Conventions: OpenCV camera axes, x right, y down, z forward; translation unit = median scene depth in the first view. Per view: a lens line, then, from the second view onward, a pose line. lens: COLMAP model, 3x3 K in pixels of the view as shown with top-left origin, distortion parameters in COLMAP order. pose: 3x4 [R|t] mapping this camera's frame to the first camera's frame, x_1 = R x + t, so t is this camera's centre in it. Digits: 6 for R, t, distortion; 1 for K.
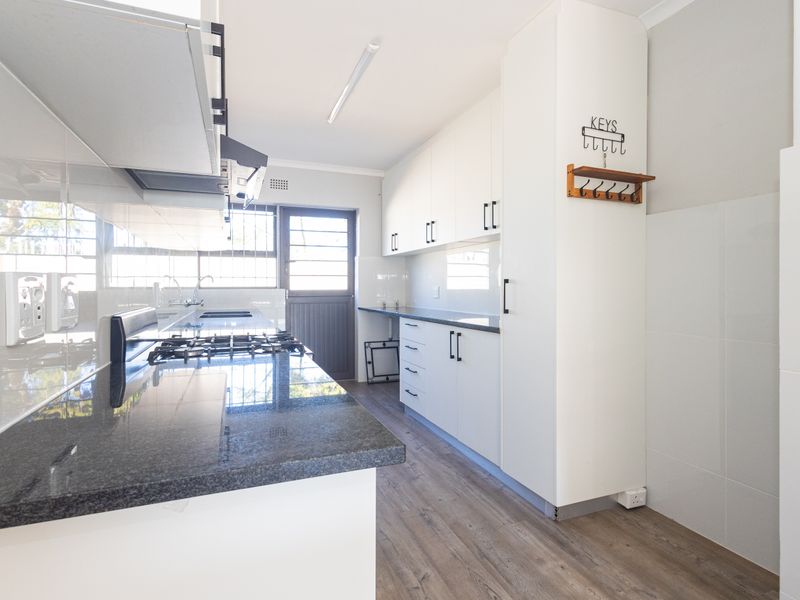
lens RADIAL K [[413.3, 0, 398.8], [0, 413.3, 277.1], [0, 0, 1]] dist [0.008237, -0.000503]
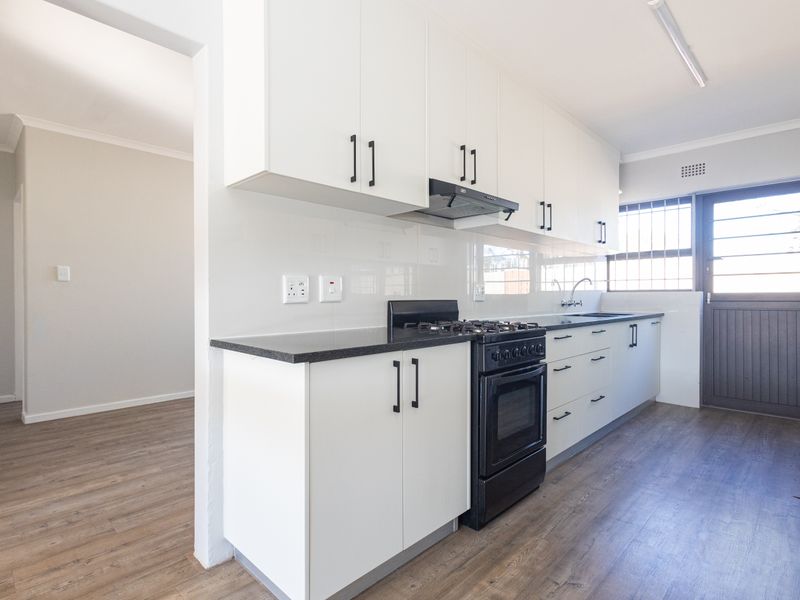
lens RADIAL K [[415.2, 0, 400.6], [0, 415.2, 290.6], [0, 0, 1]] dist [0.010107, -0.000028]
pose [[0.406040, -0.009813, -0.913803, 0.336011], [0.020834, 0.999782, -0.001479, 0.019395], [0.913618, -0.018438, 0.406156, 0.113223]]
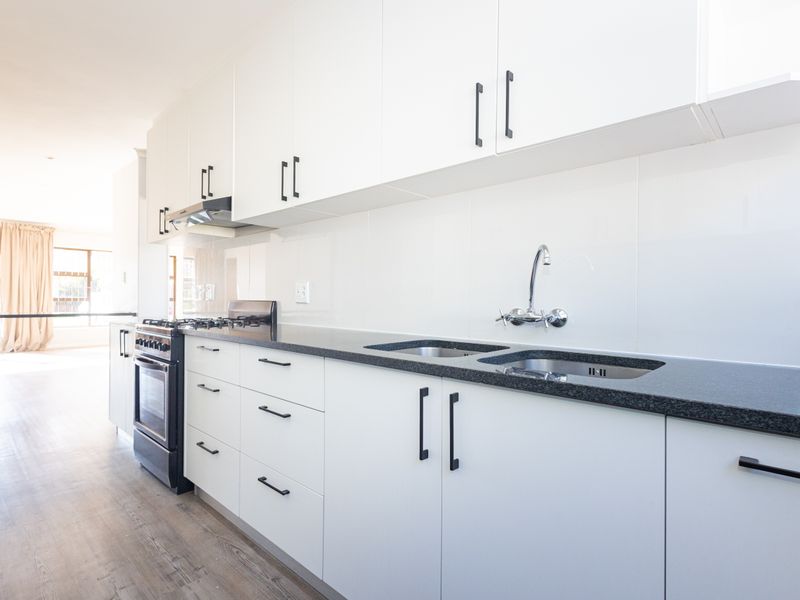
lens RADIAL K [[420.7, 0, 403.4], [0, 420.7, 303.1], [0, 0, 1]] dist [0.005720, 0.000249]
pose [[-0.896782, -0.004555, -0.442449, -0.175296], [0.001037, 0.999923, -0.012397, 0.048121], [0.442471, -0.011576, -0.896708, 1.247838]]
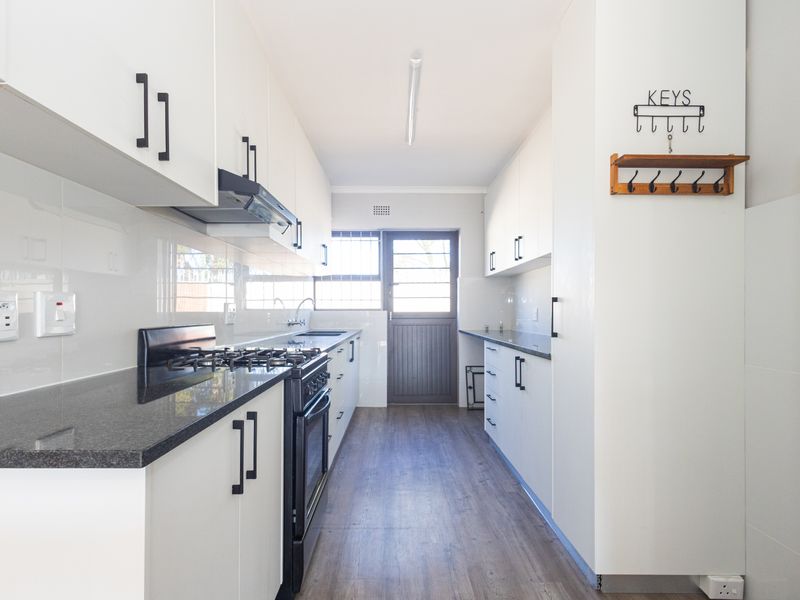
lens RADIAL K [[417.0, 0, 396.8], [0, 417.0, 299.2], [0, 0, 1]] dist [0.010737, -0.006297]
pose [[0.932407, -0.007945, -0.361324, 0.162762], [0.006492, 0.999965, -0.005233, 0.006506], [0.361353, 0.002533, 0.932426, 0.043515]]
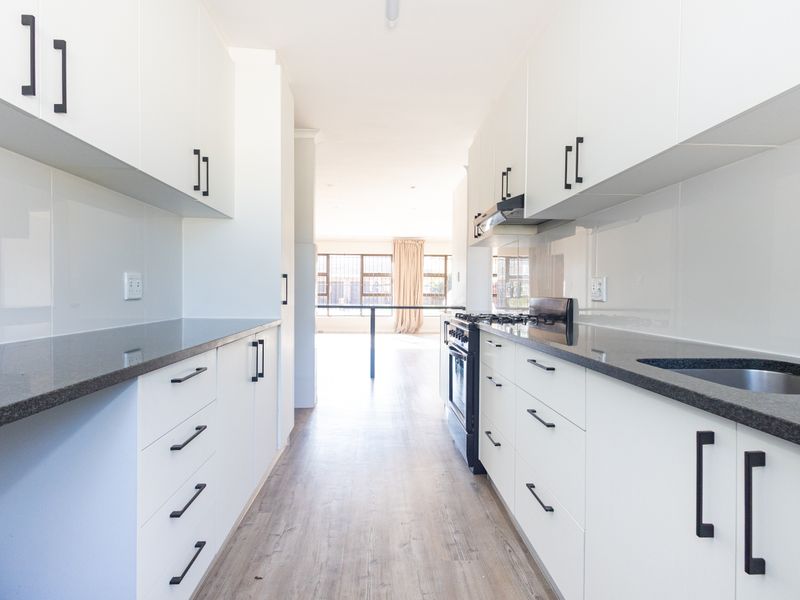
lens RADIAL K [[417.0, 0, 396.8], [0, 417.0, 299.2], [0, 0, 1]] dist [0.010737, -0.006297]
pose [[-0.947686, -0.015468, 0.318830, -0.244811], [-0.017921, 0.999828, -0.004762, 0.044848], [-0.318701, -0.010226, -0.947800, 1.223310]]
